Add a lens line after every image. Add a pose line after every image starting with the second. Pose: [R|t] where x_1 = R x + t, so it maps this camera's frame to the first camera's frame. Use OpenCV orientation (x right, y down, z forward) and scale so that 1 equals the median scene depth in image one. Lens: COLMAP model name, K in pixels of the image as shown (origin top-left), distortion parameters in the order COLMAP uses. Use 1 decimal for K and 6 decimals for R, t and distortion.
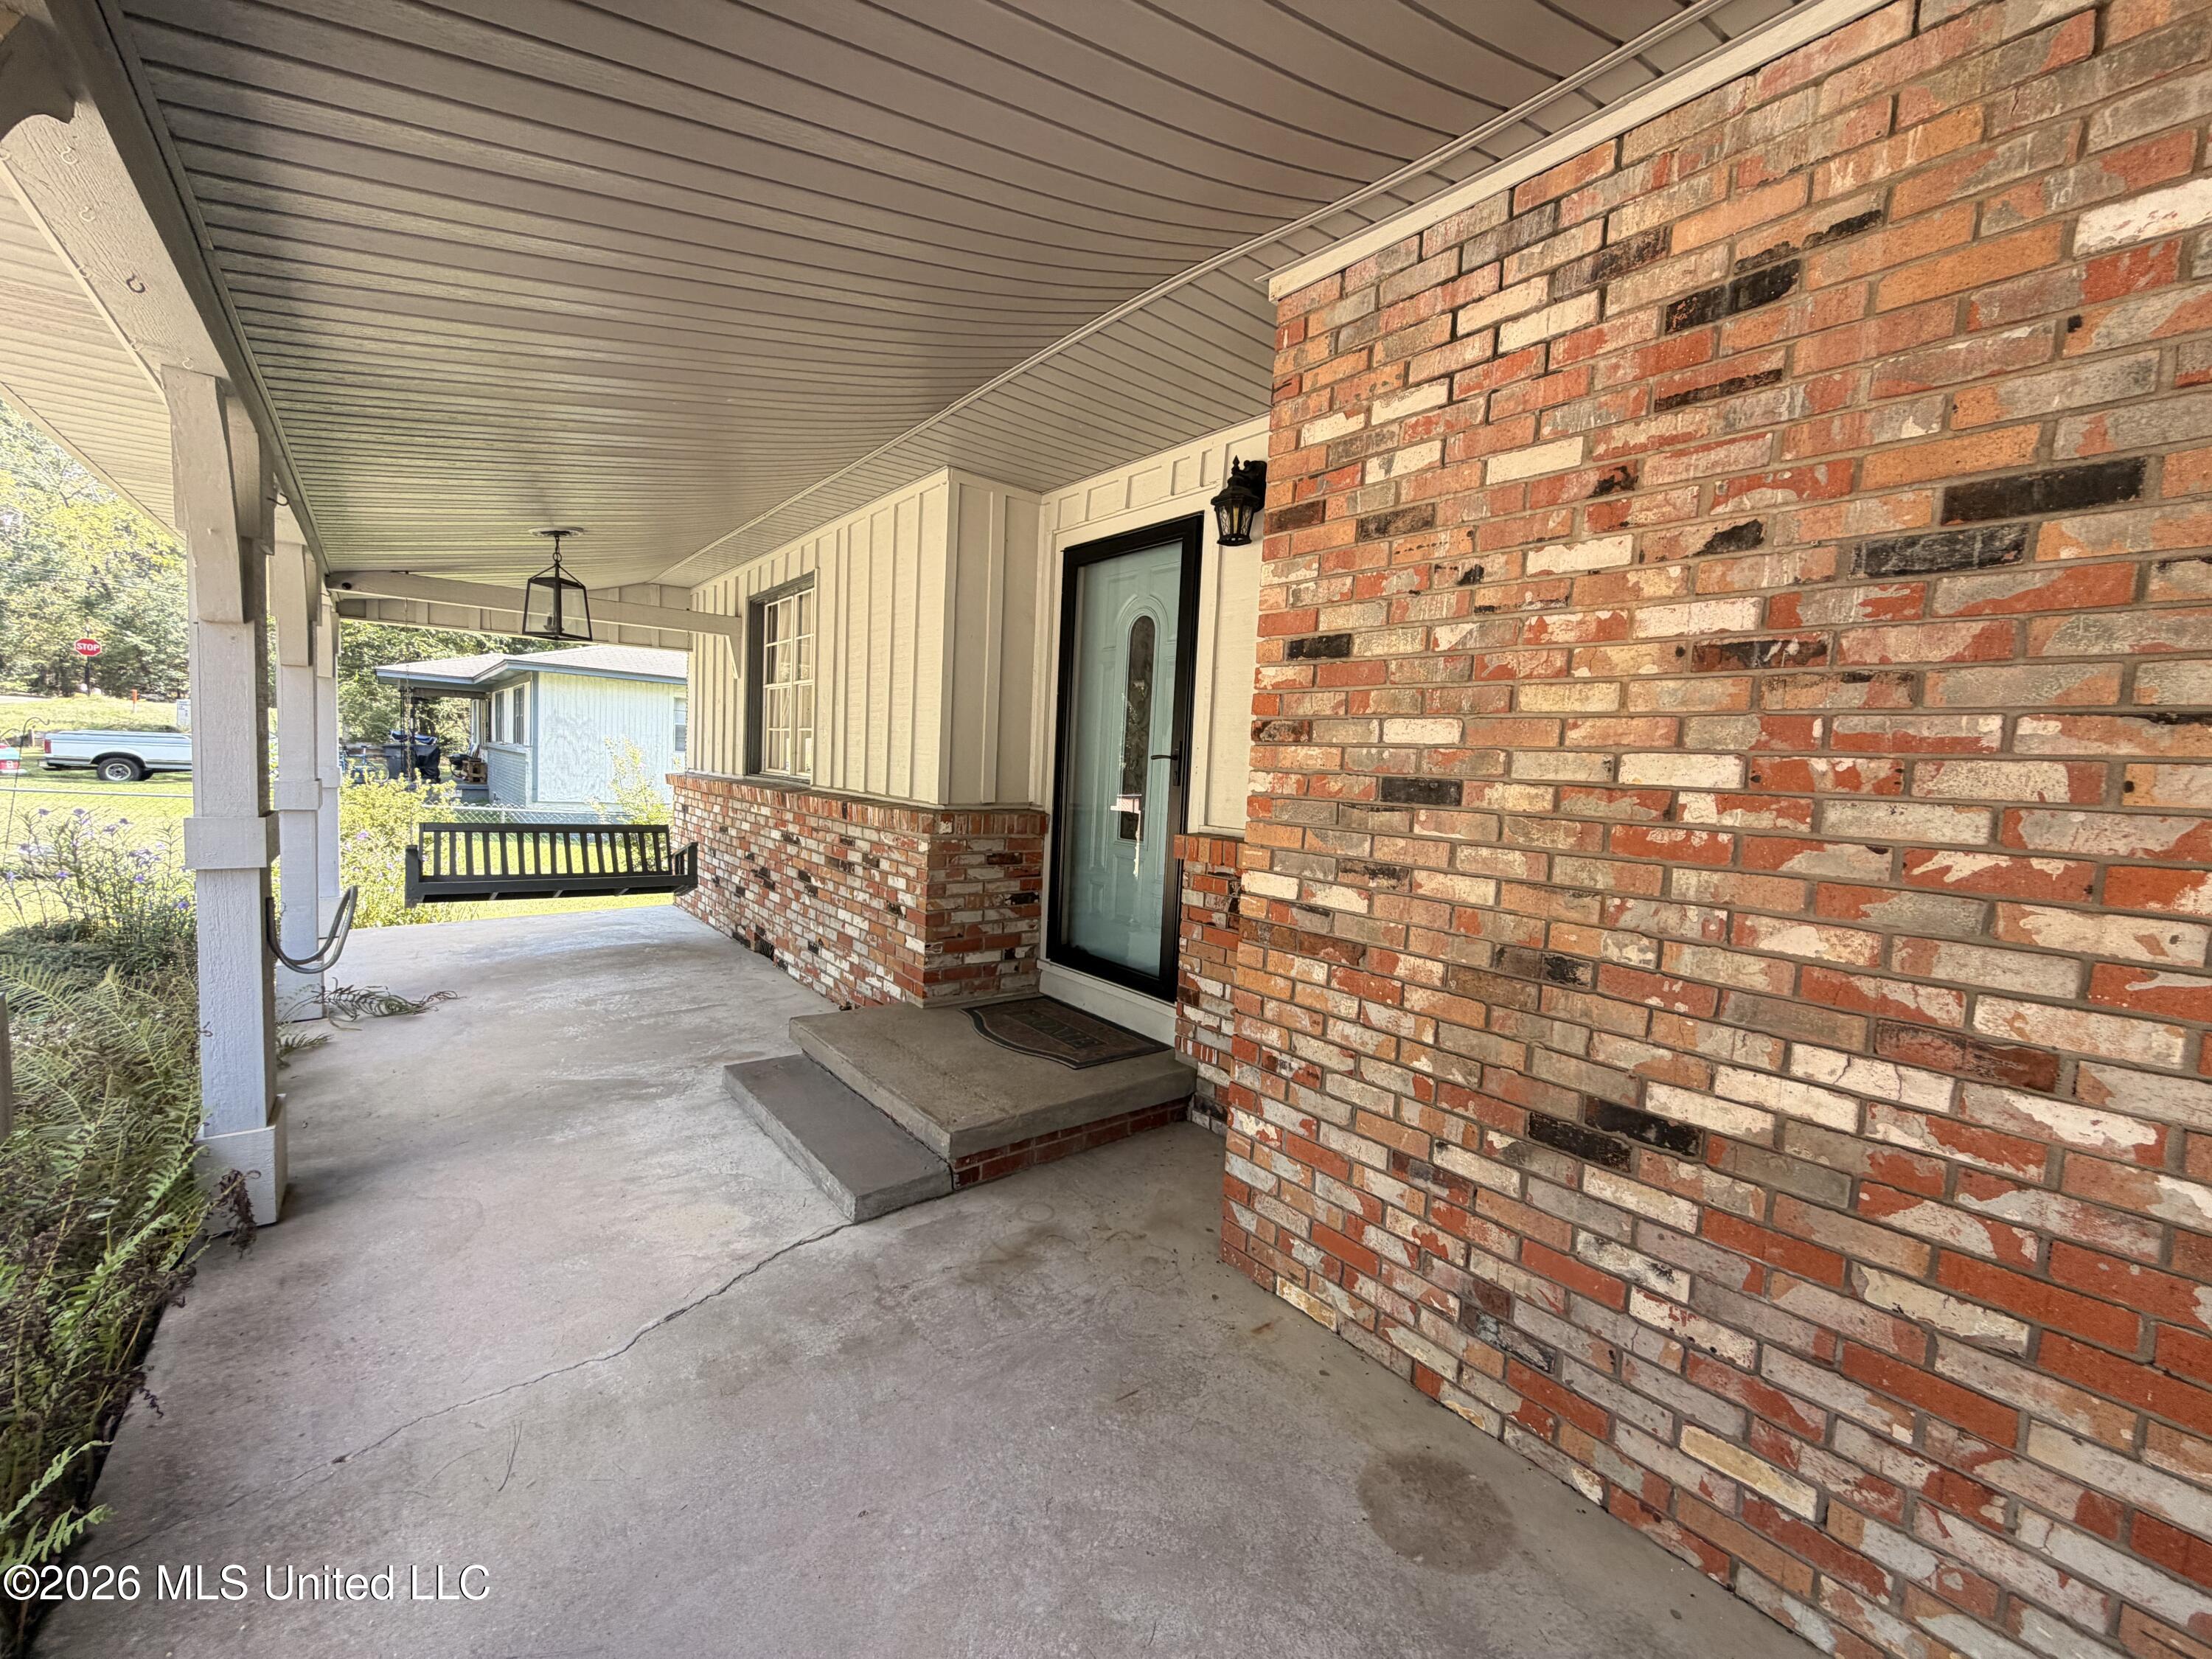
lens RADIAL K [[890.2, 0, 1099.9], [0, 890.2, 826.1], [0, 0, 1]] dist [0.001609, 0.000145]
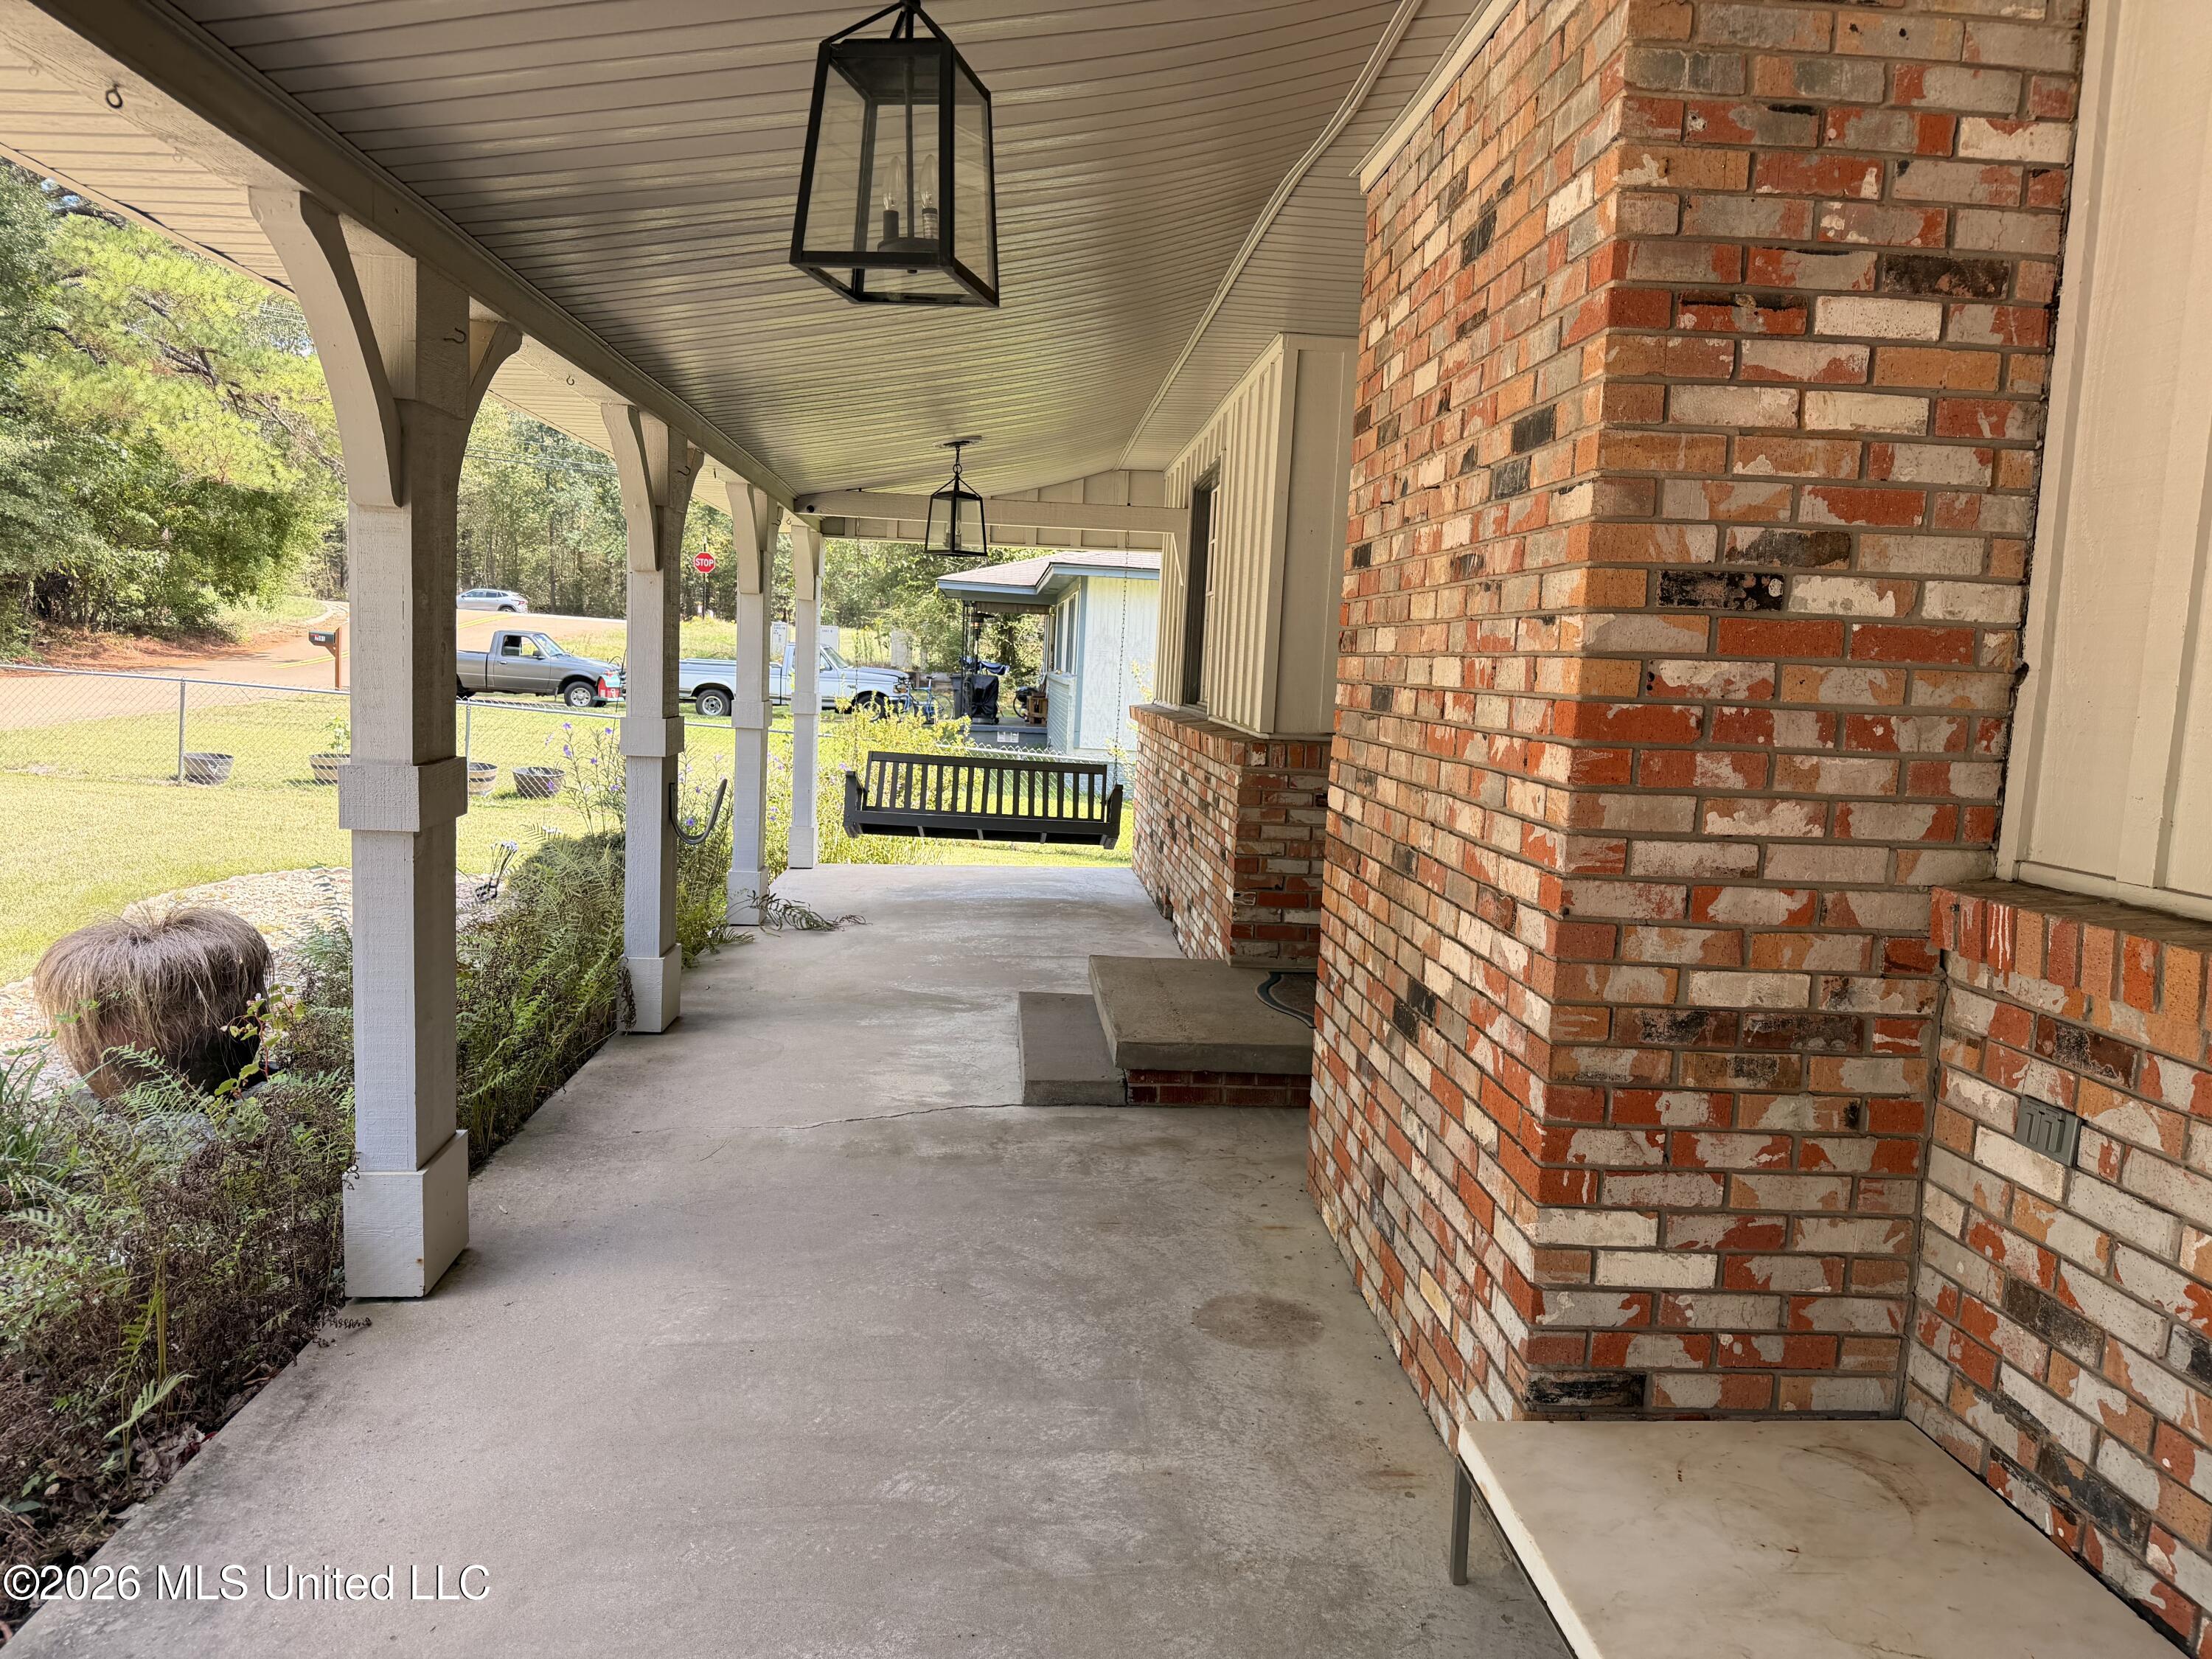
lens RADIAL K [[1551.5, 0, 1105.1], [0, 1551.5, 832.1], [0, 0, 1]] dist [0.099531, -0.000283]
pose [[0.823451, 0.053737, -0.564836, 0.536669], [-0.048303, 0.998530, 0.024579, 0.041250], [0.565327, 0.007044, 0.824837, -0.315195]]
